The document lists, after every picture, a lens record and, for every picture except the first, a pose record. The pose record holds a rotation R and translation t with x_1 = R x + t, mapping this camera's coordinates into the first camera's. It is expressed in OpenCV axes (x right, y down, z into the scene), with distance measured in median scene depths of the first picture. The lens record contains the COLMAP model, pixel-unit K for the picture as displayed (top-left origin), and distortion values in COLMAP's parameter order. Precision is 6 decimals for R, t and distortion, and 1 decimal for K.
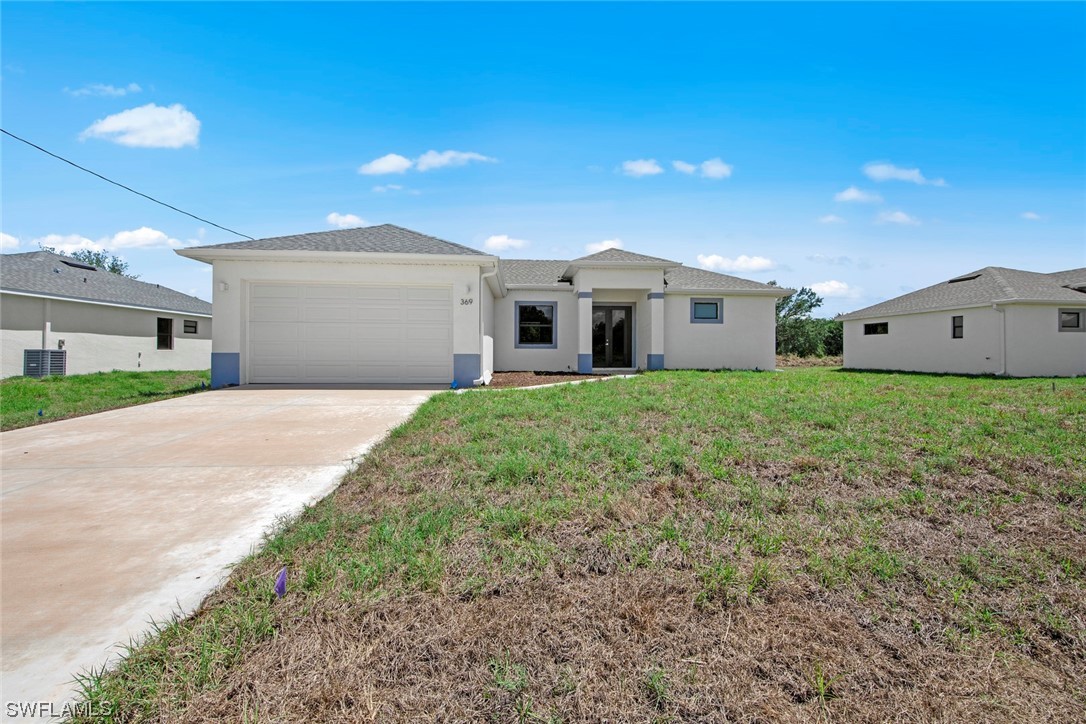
lens RADIAL K [[416.6, 0, 540.8], [0, 416.6, 349.4], [0, 0, 1]] dist [-0.000040, -0.000215]
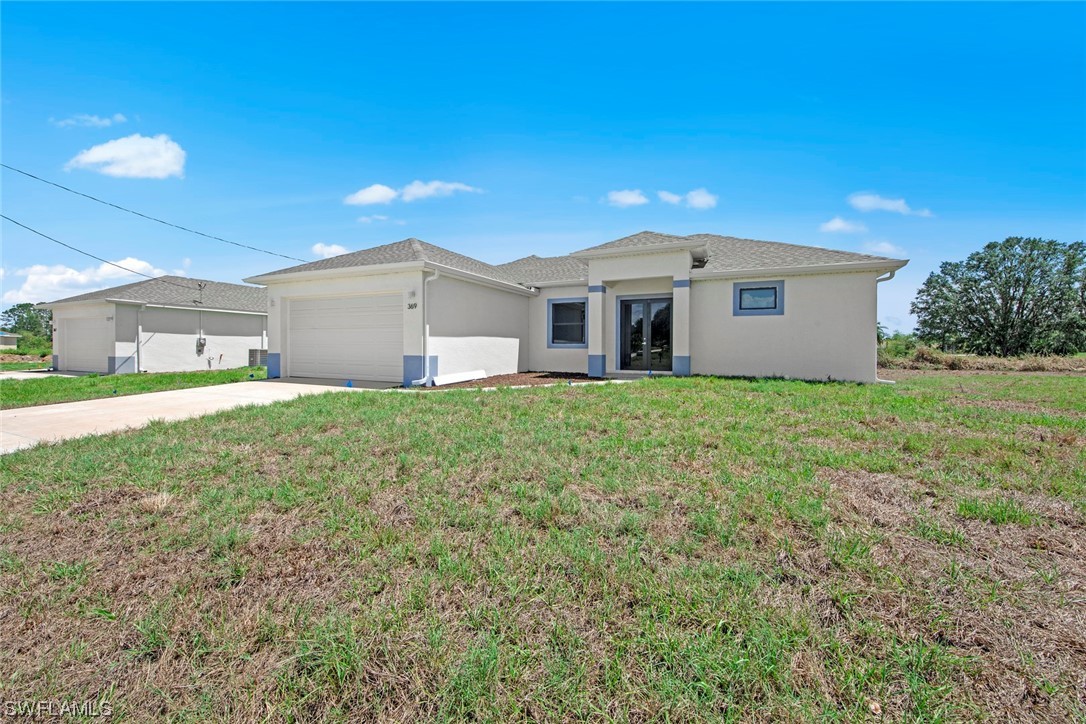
lens RADIAL K [[416.6, 0, 540.8], [0, 416.6, 349.4], [0, 0, 1]] dist [-0.000040, -0.000215]
pose [[0.881048, 0.002177, -0.473021, 0.412443], [0.002968, 0.999944, 0.010130, -0.009830], [0.473017, -0.010329, 0.880993, 0.152554]]
